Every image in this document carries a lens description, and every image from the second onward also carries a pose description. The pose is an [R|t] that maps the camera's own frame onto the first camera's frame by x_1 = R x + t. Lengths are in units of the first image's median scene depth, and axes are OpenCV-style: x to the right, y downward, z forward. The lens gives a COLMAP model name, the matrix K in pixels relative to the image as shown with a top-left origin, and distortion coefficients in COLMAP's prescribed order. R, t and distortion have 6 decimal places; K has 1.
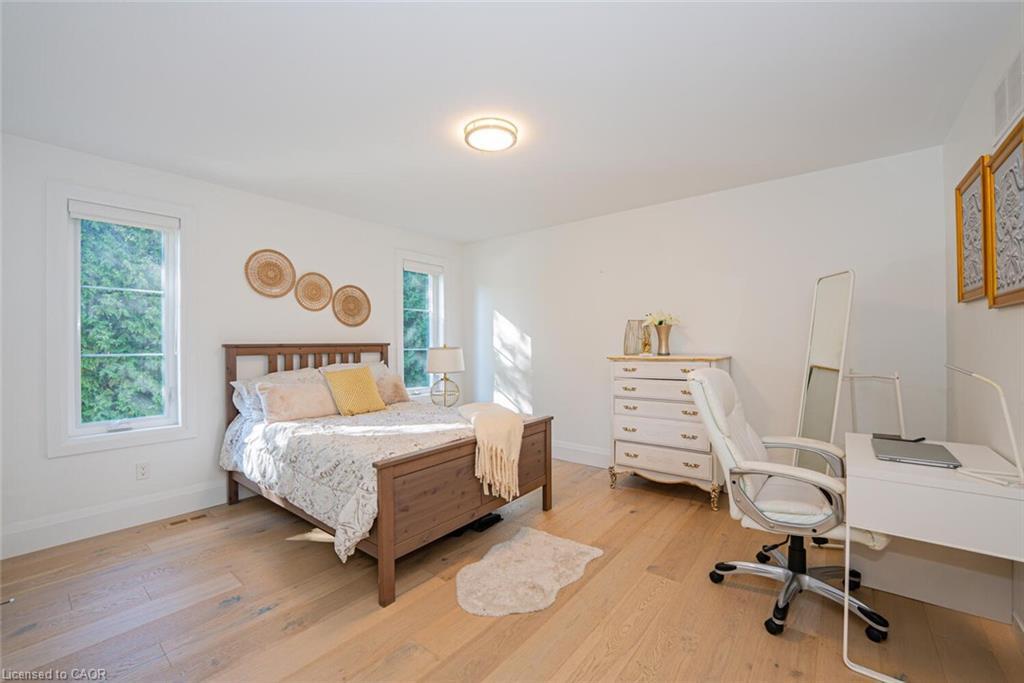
lens RADIAL K [[416.9, 0, 506.8], [0, 416.9, 343.6], [0, 0, 1]] dist [-0.020658, 0.000008]
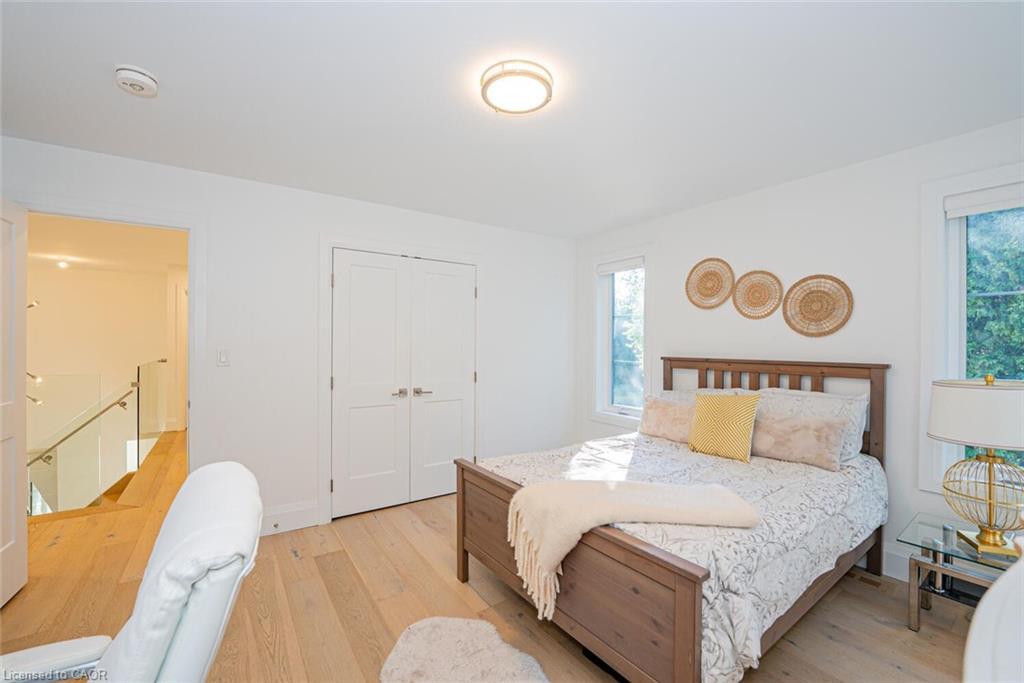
lens RADIAL K [[416.9, 0, 513.4], [0, 416.9, 345.5], [0, 0, 1]] dist [-0.020658, 0.000008]
pose [[-0.266856, 0.011921, -0.963663, 0.461944], [-0.008862, 0.999851, 0.014823, -0.037745], [0.963696, 0.012496, -0.266710, 0.821842]]
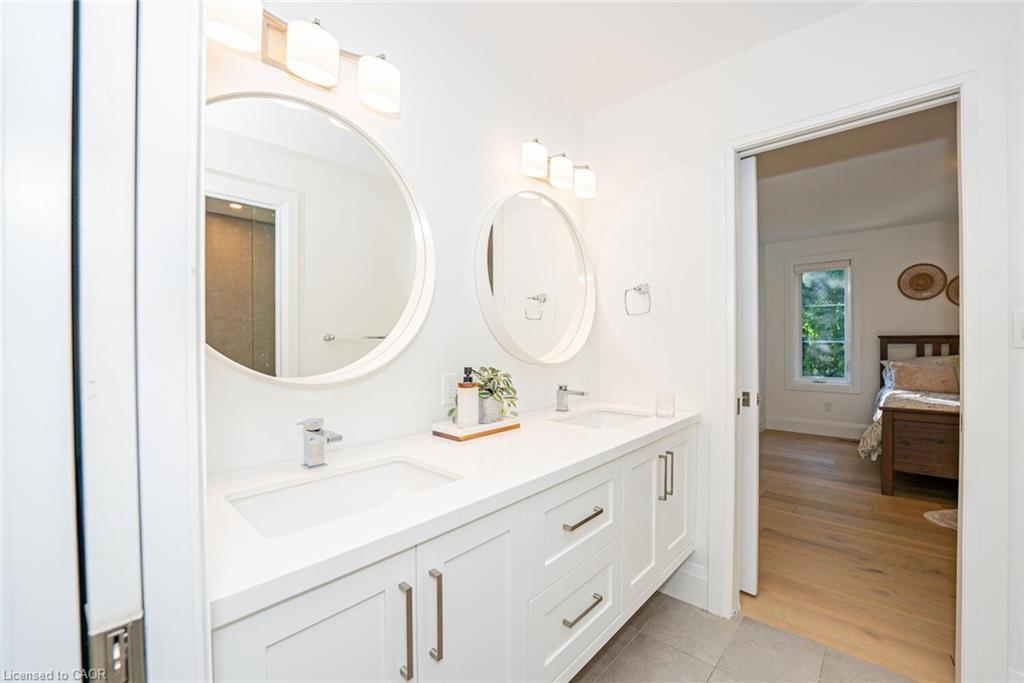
lens RADIAL K [[416.9, 0, 505.1], [0, 416.9, 342.1], [0, 0, 1]] dist [-0.020658, 0.000008]
pose [[-0.059939, 0.021223, -0.997976, 0.804287], [0.012464, 0.999712, 0.020511, -0.020459], [0.998124, -0.011209, -0.060187, -0.244196]]
